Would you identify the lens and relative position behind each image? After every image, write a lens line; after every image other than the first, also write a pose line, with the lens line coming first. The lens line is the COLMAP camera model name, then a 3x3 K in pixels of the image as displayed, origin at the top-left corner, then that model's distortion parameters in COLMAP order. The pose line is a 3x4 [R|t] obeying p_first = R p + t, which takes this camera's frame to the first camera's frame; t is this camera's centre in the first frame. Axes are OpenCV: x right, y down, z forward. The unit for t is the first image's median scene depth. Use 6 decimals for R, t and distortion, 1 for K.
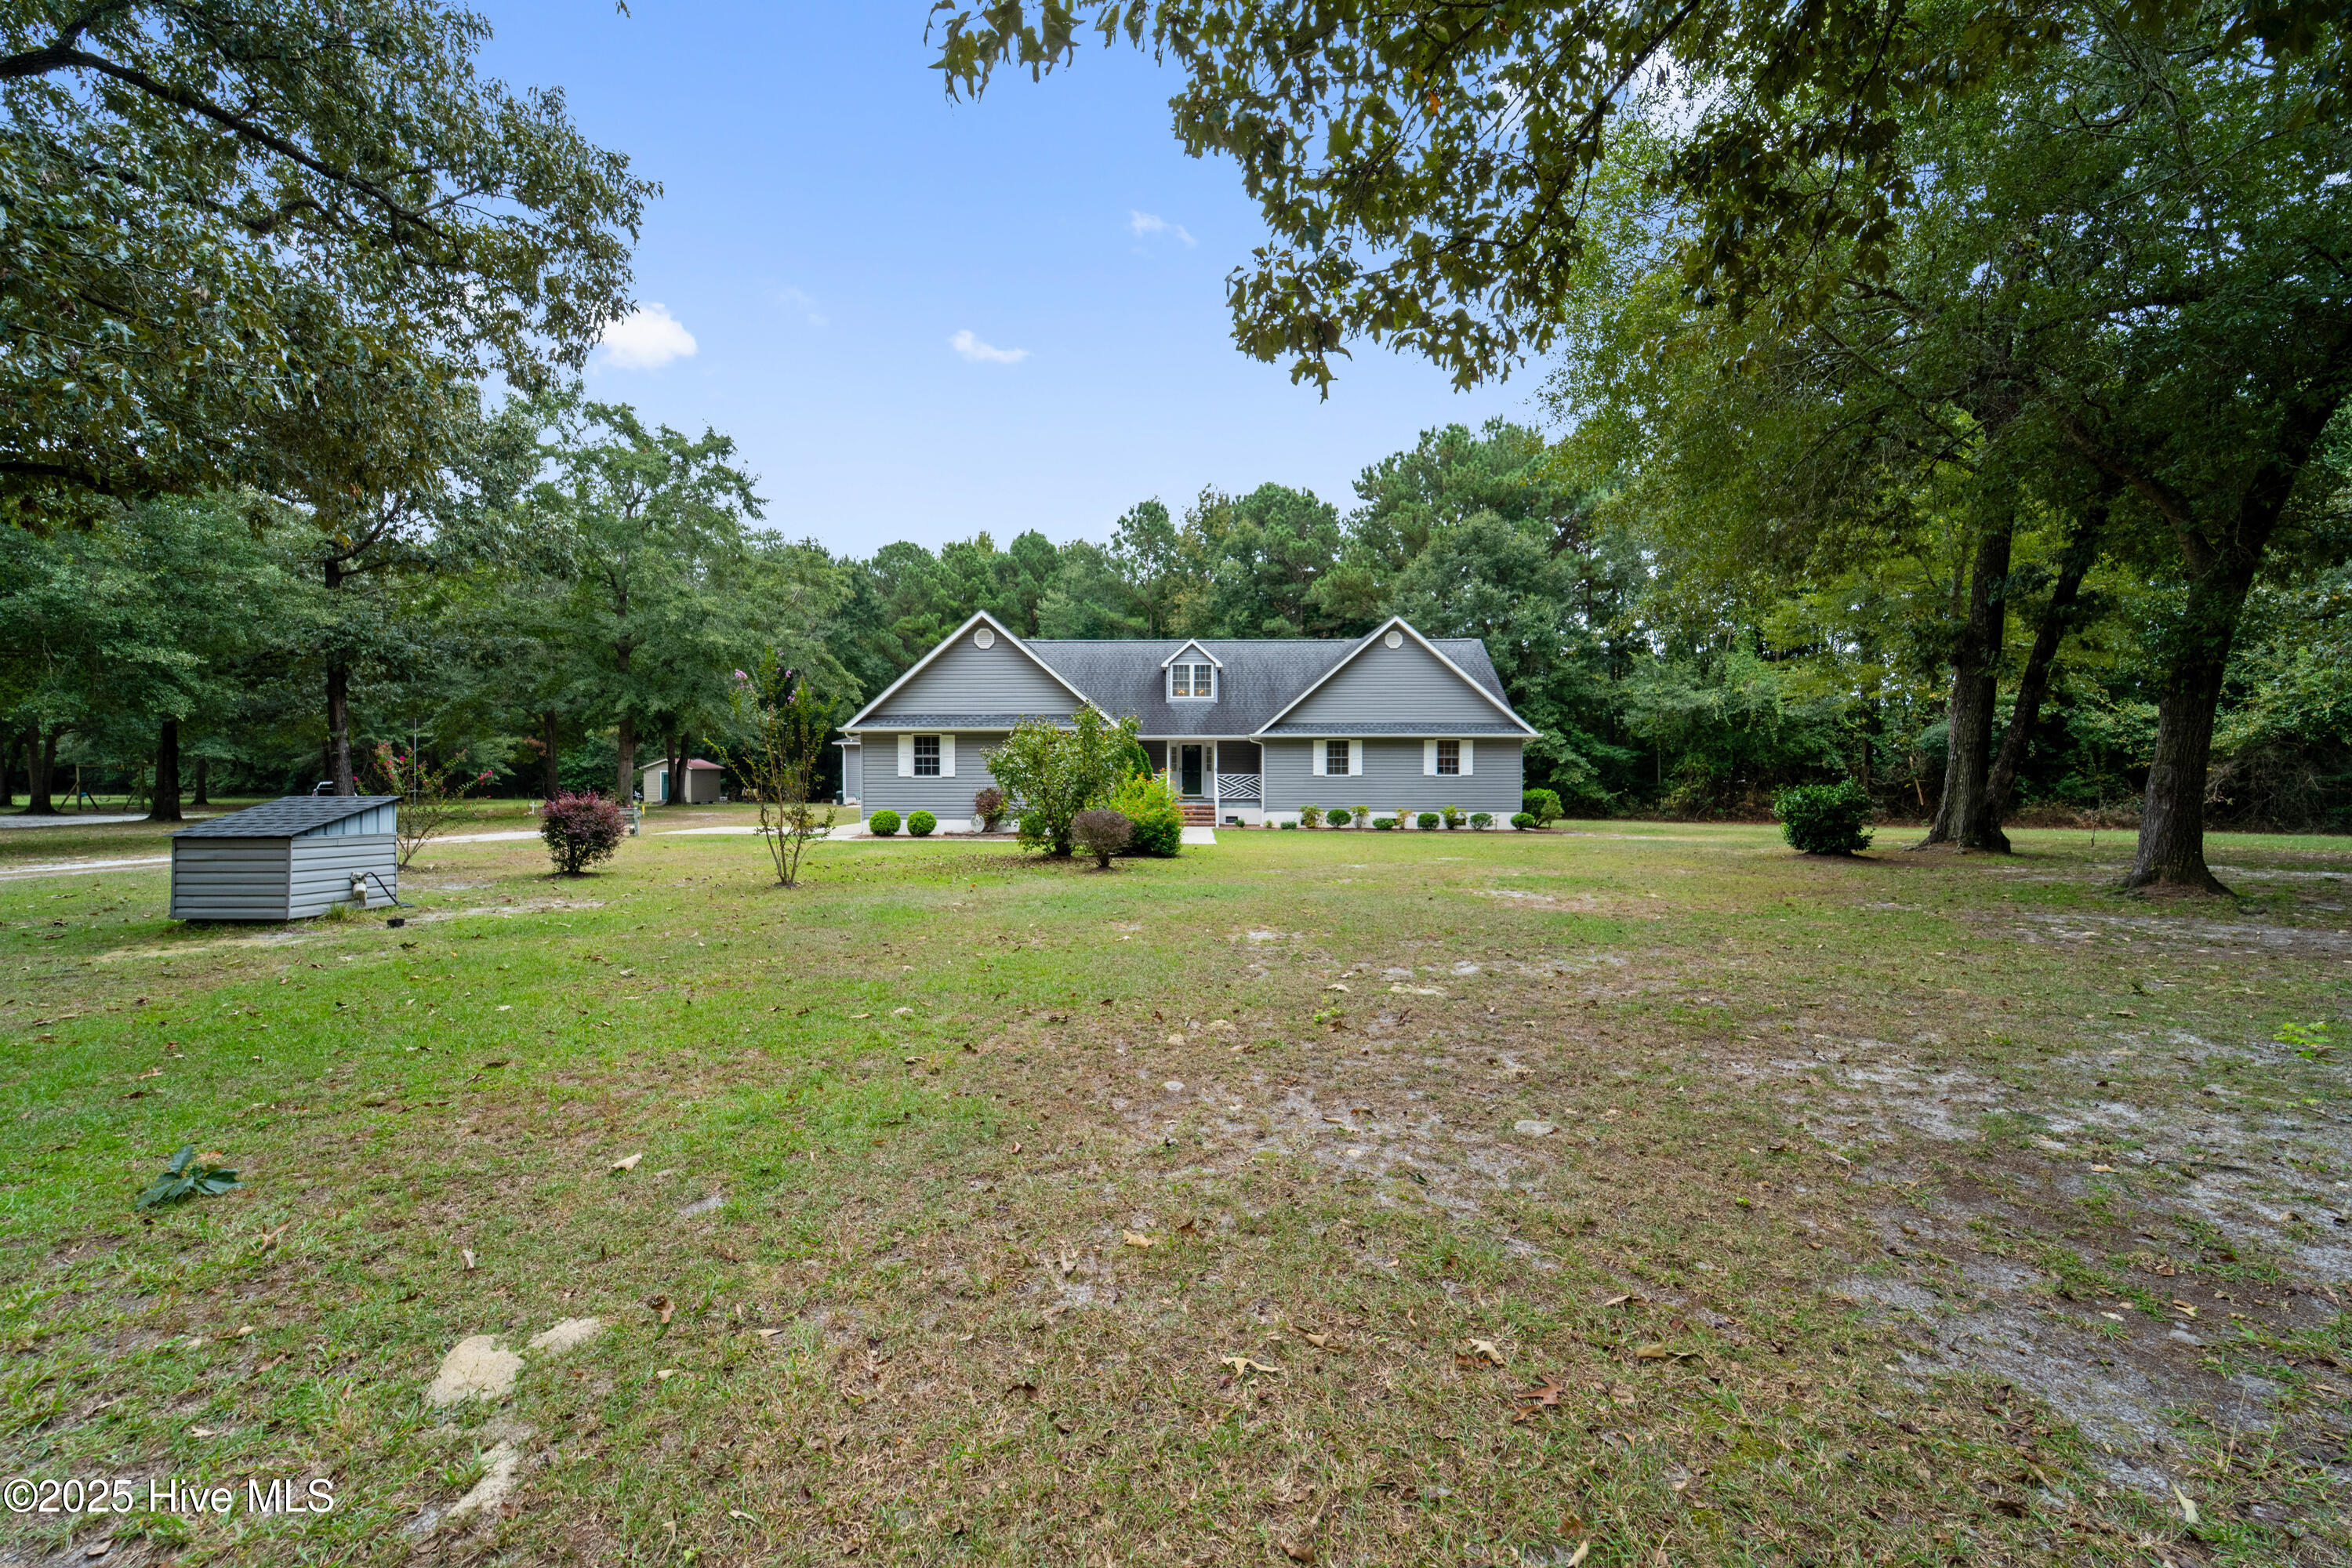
lens RADIAL K [[920.9, 0, 1182.3], [0, 920.9, 780.4], [0, 0, 1]] dist [0.001416, 0.000096]
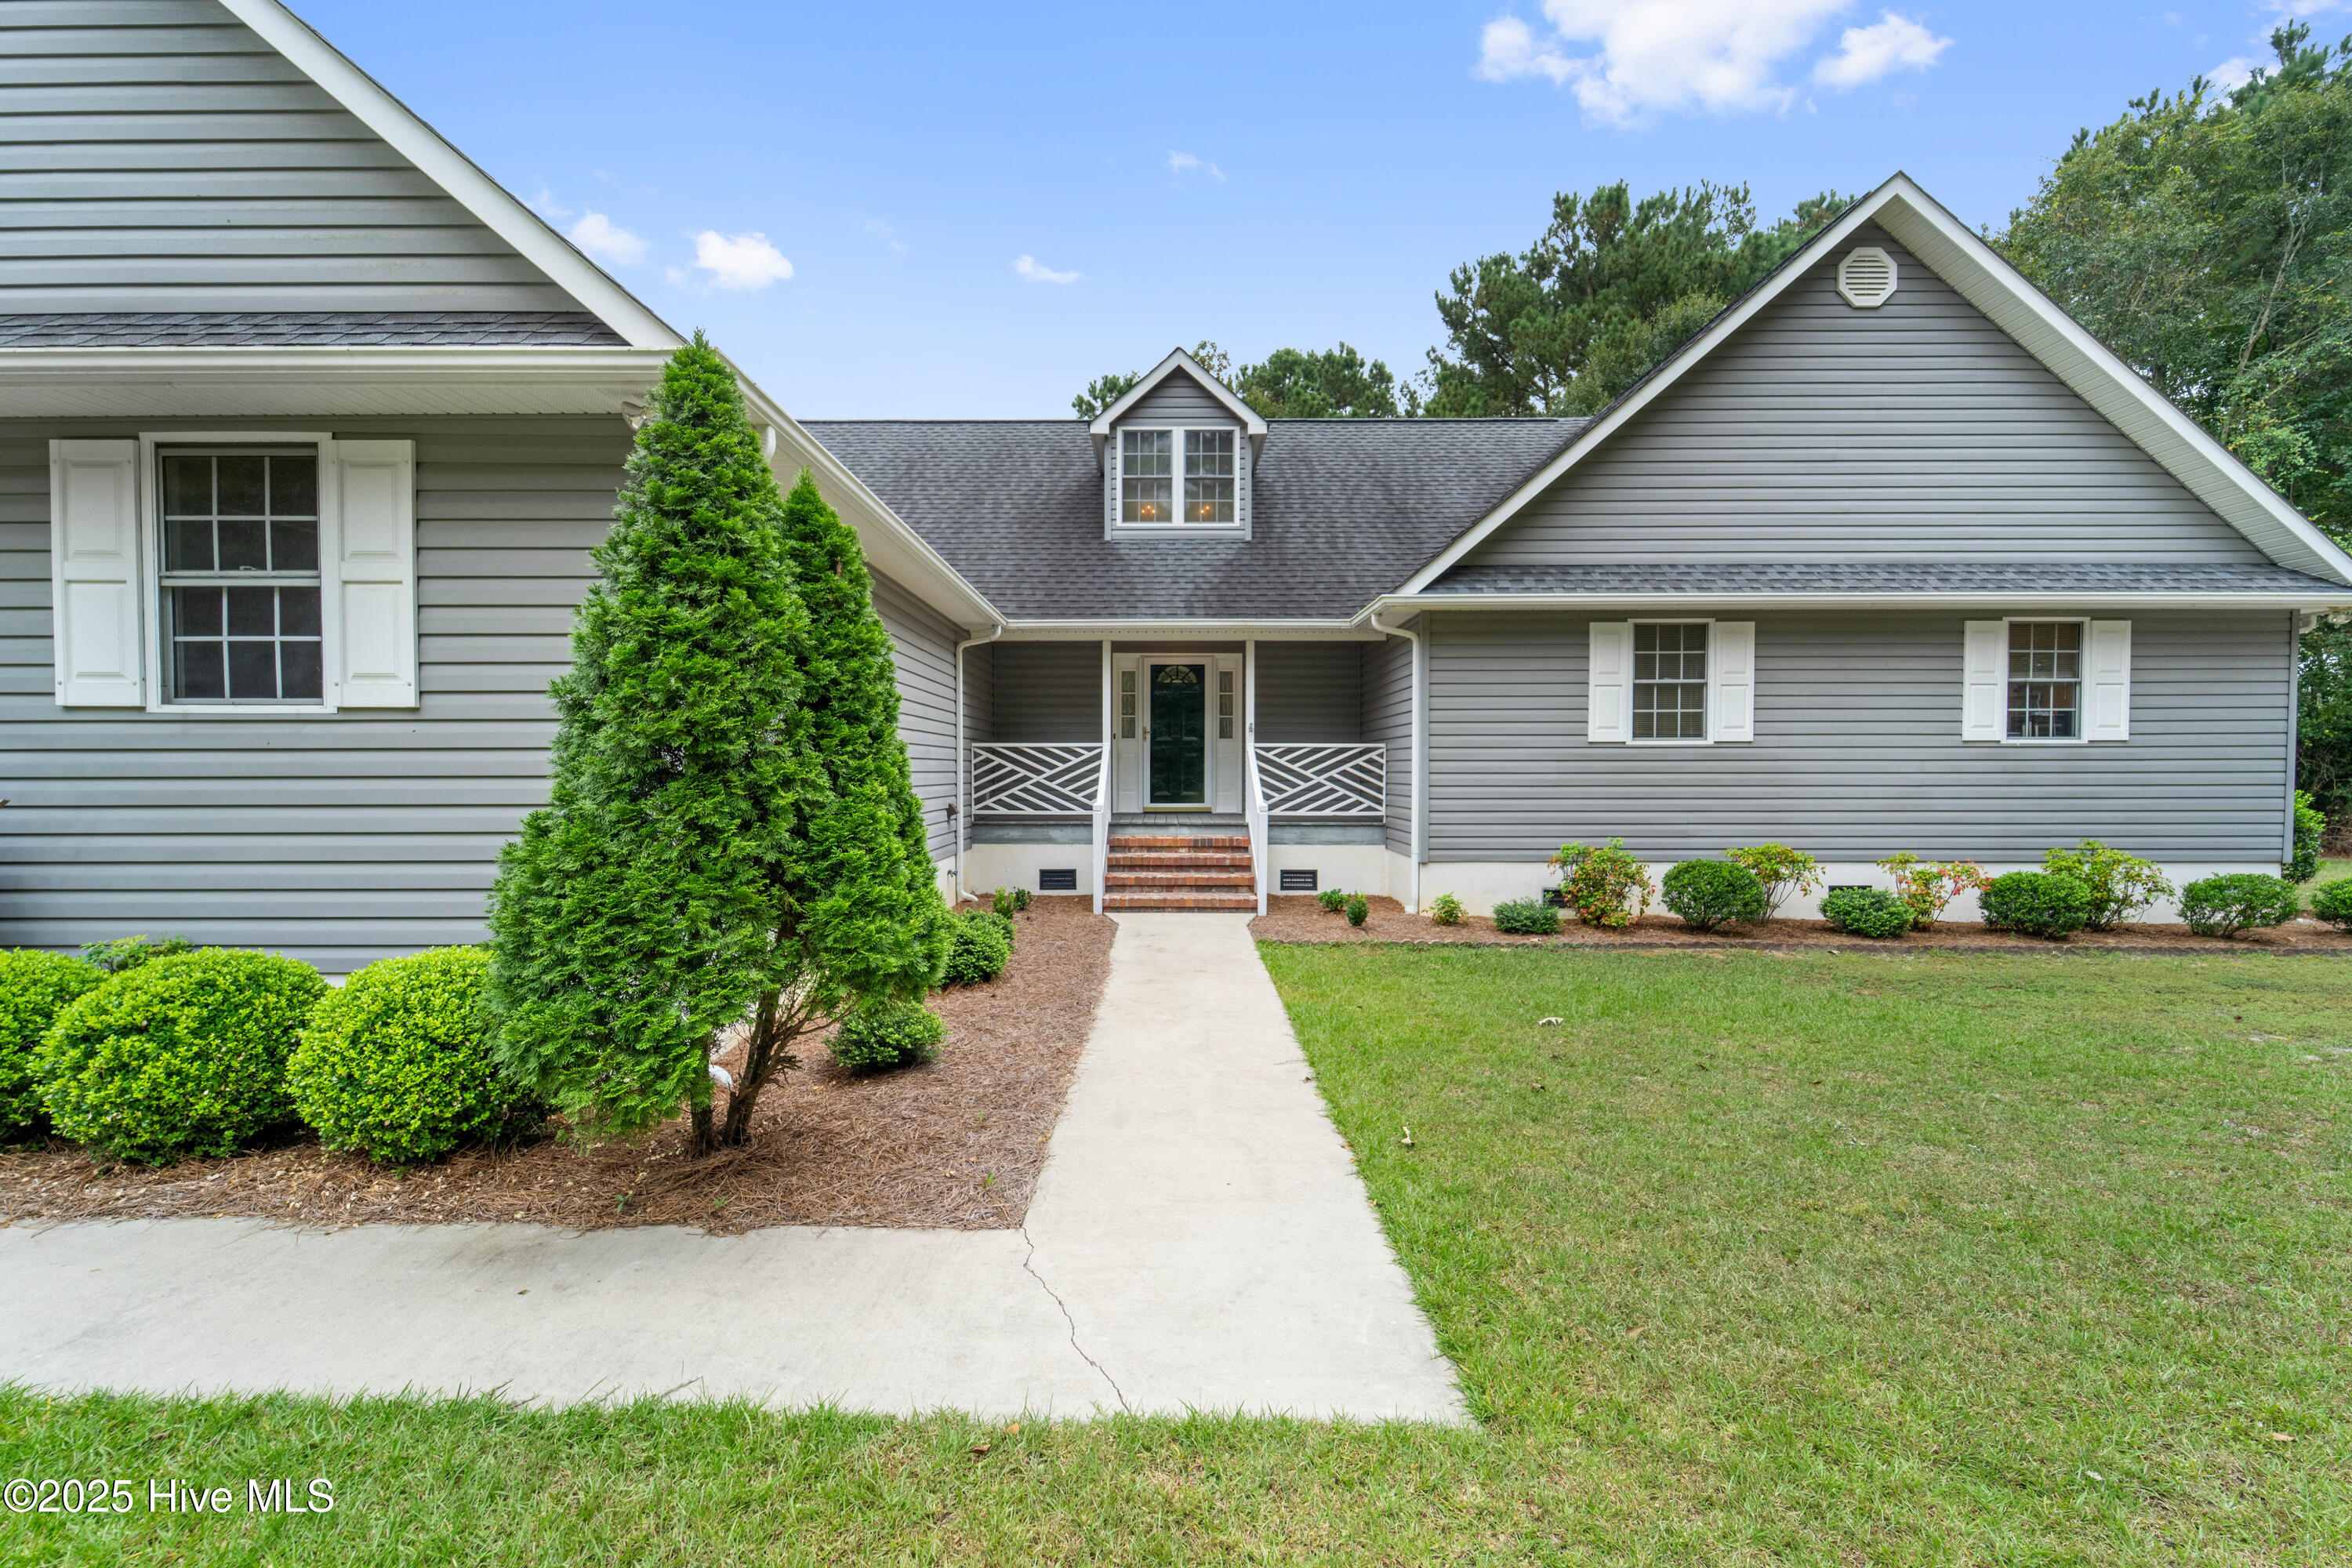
lens RADIAL K [[920.9, 0, 1171.6], [0, 920.9, 793.5], [0, 0, 1]] dist [0.001416, 0.000096]
pose [[0.999979, 0.000152, 0.006503, 0.006518], [-0.000210, 0.999960, 0.008968, 0.008888], [-0.006502, -0.008969, 0.999939, 0.703467]]
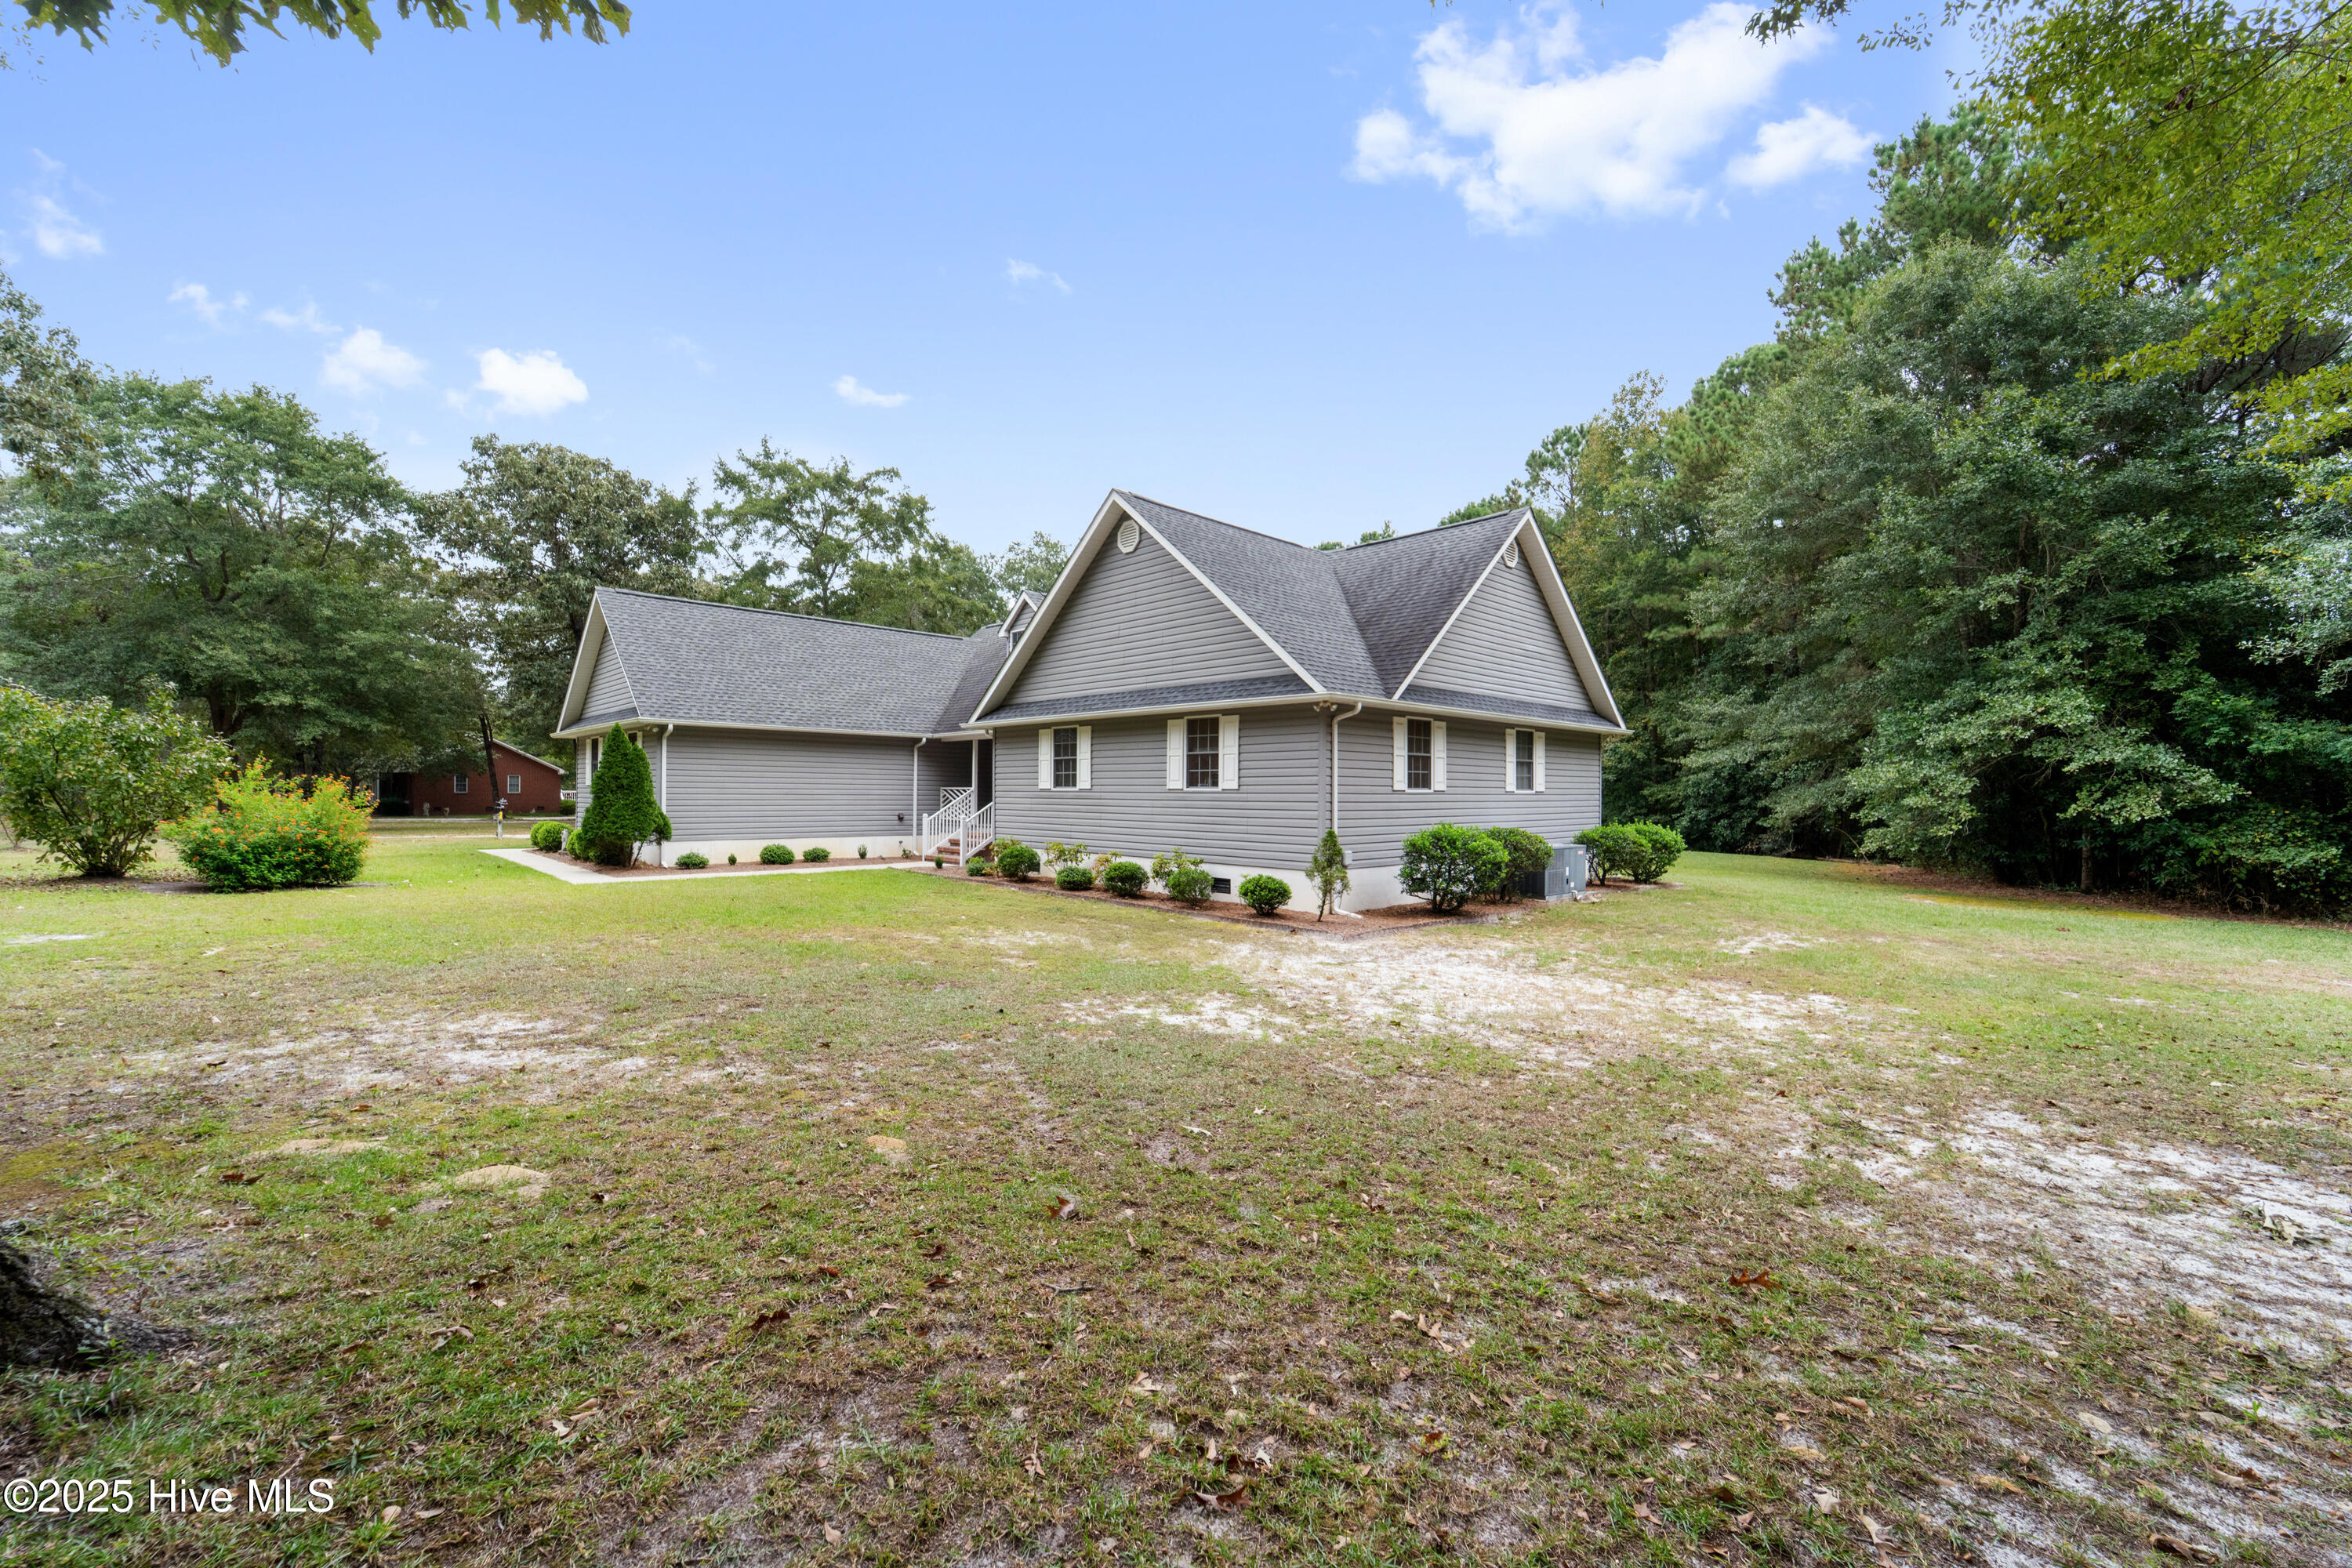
lens RADIAL K [[920.9, 0, 1164.7], [0, 920.9, 786.9], [0, 0, 1]] dist [0.001416, 0.000096]
pose [[0.697367, 0.006601, -0.716684, 0.627821], [-0.015707, 0.999858, -0.006075, -0.003137], [0.716542, 0.015493, 0.697371, 0.638299]]
